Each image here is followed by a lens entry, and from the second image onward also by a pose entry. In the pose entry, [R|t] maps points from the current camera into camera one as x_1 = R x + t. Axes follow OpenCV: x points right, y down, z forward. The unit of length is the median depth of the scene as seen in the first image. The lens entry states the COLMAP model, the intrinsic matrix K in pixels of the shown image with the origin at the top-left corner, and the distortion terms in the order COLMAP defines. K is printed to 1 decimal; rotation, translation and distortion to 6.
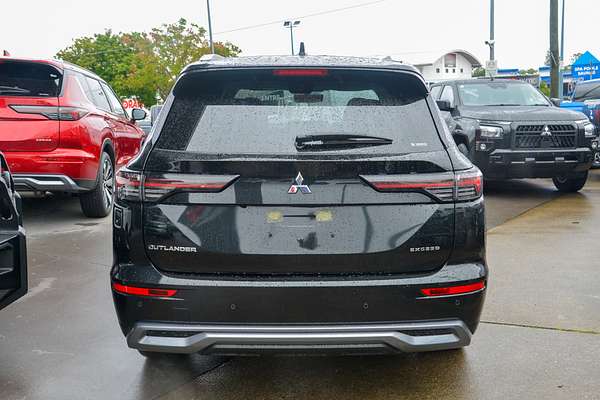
lens RADIAL K [[642.2, 0, 300.2], [0, 642.2, 203.9], [0, 0, 1]] dist [0.016784, 0.000000]
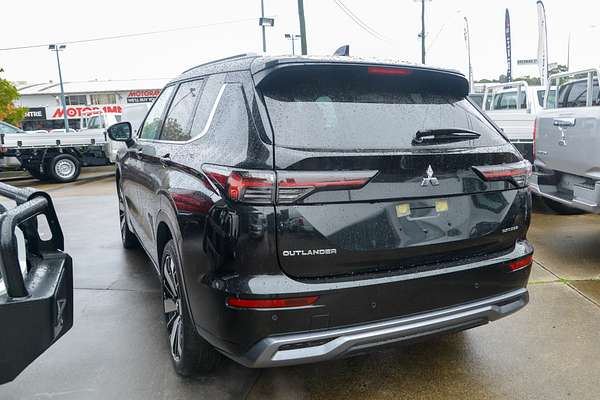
lens RADIAL K [[491.7, 0, 299.7], [0, 491.7, 195.2], [0, 0, 1]] dist [-0.013675, -0.001237]
pose [[0.906119, -0.057383, 0.419112, -0.505358], [0.055420, 0.998321, 0.016868, -0.025825], [-0.419376, 0.007943, 0.907778, 0.362516]]
